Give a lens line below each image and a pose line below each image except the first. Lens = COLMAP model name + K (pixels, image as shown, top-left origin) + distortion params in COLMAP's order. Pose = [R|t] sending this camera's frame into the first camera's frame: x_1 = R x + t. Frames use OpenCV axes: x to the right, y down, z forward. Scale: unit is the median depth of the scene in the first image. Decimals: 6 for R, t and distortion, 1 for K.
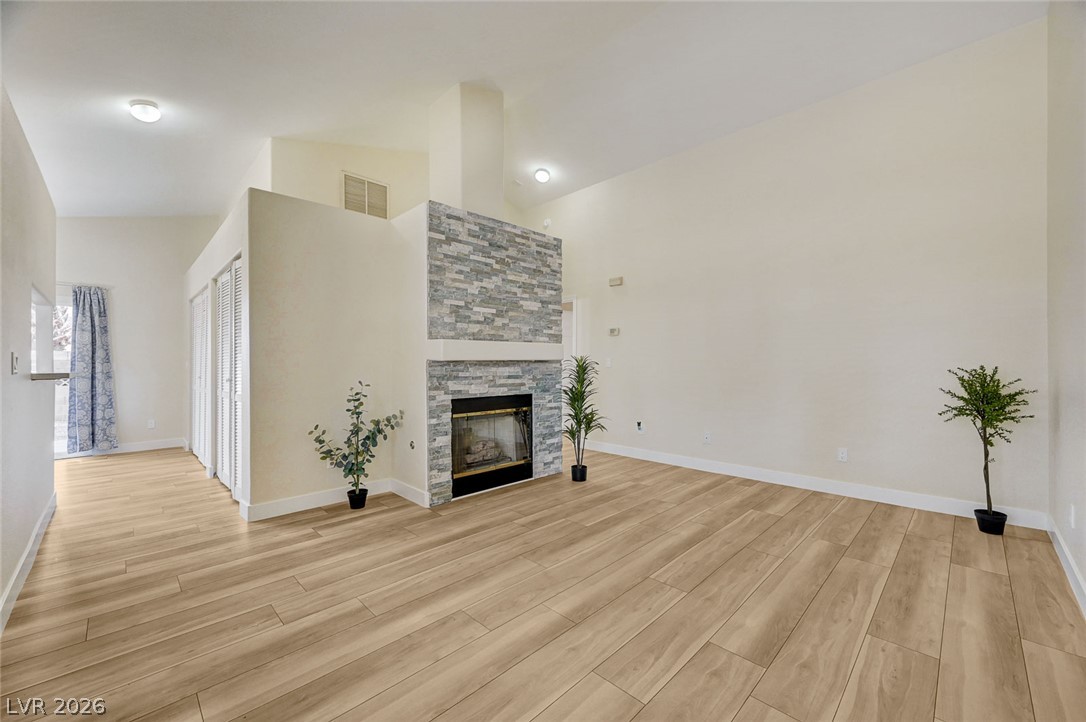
lens RADIAL K [[426.9, 0, 544.2], [0, 426.9, 365.2], [0, 0, 1]] dist [-0.000750, -0.000029]
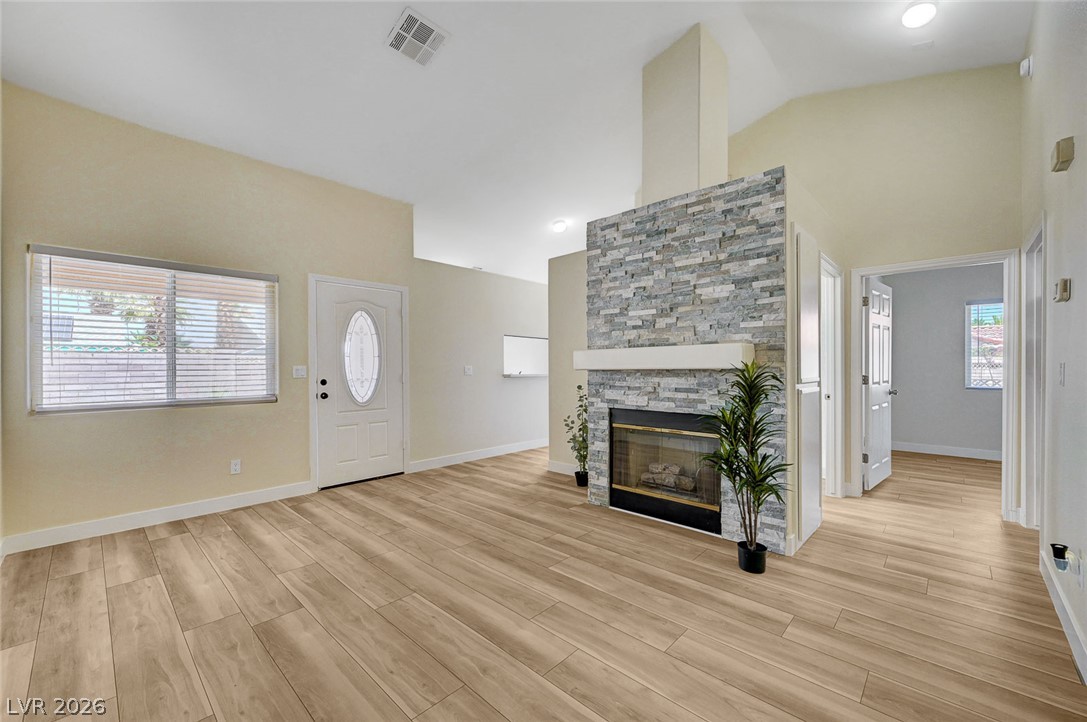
lens RADIAL K [[439.8, 0, 545.2], [0, 439.8, 370.0], [0, 0, 1]] dist [-0.000451, -0.000205]
pose [[0.026831, 0.010419, -0.999586, 0.811421], [0.001772, 0.999944, 0.010470, -0.020660], [0.999638, -0.002052, 0.026811, 0.813959]]
